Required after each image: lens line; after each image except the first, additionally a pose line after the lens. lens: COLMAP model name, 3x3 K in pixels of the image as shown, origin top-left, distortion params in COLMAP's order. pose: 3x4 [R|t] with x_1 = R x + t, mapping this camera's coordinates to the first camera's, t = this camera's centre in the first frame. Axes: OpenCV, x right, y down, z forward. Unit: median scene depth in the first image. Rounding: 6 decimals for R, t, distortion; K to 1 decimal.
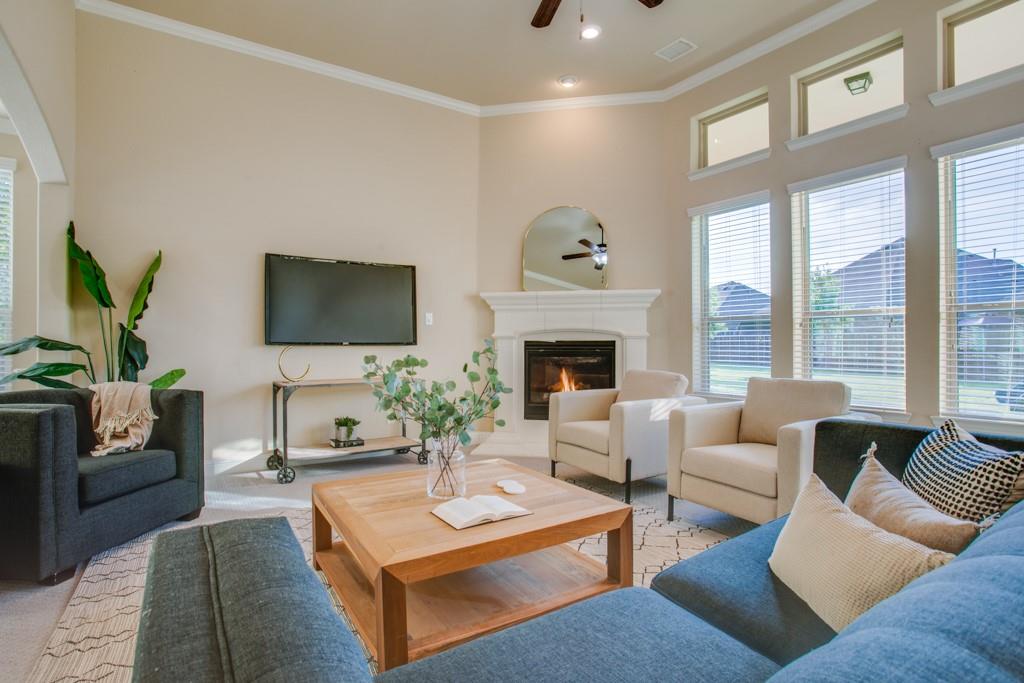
lens RADIAL K [[518.2, 0, 511.4], [0, 518.2, 338.7], [0, 0, 1]] dist [-0.053393, 0.016646]
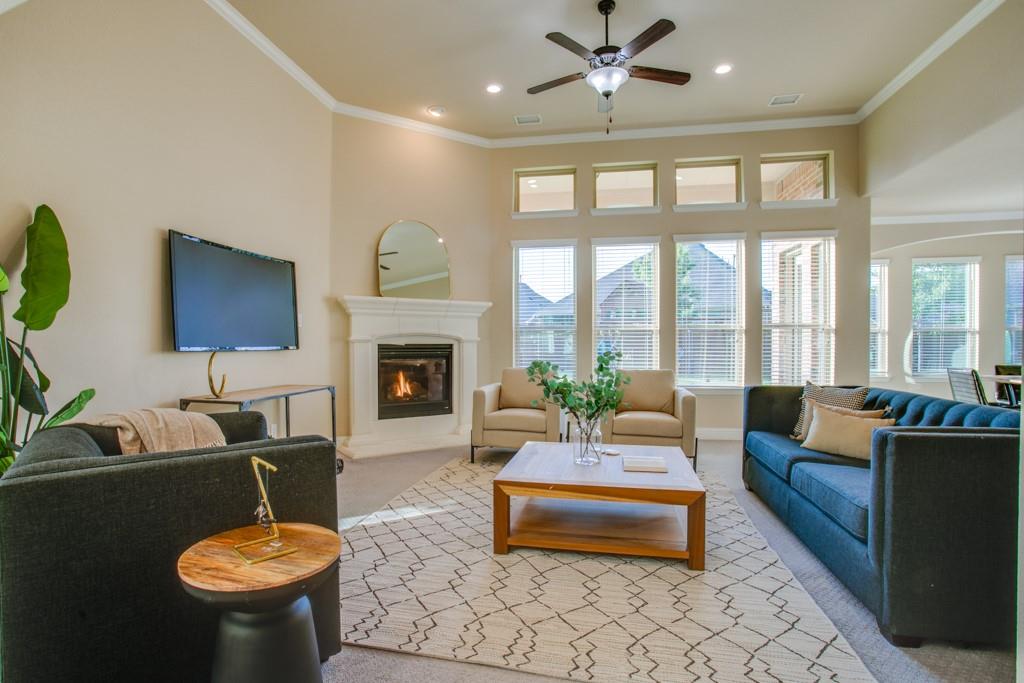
lens RADIAL K [[518.2, 0, 495.4], [0, 518.2, 350.0], [0, 0, 1]] dist [-0.053393, 0.016646]
pose [[0.705460, -0.009936, 0.708680, -0.580921], [-0.006180, 0.999777, 0.020168, -0.007012], [-0.708723, -0.018607, 0.705241, 0.111995]]
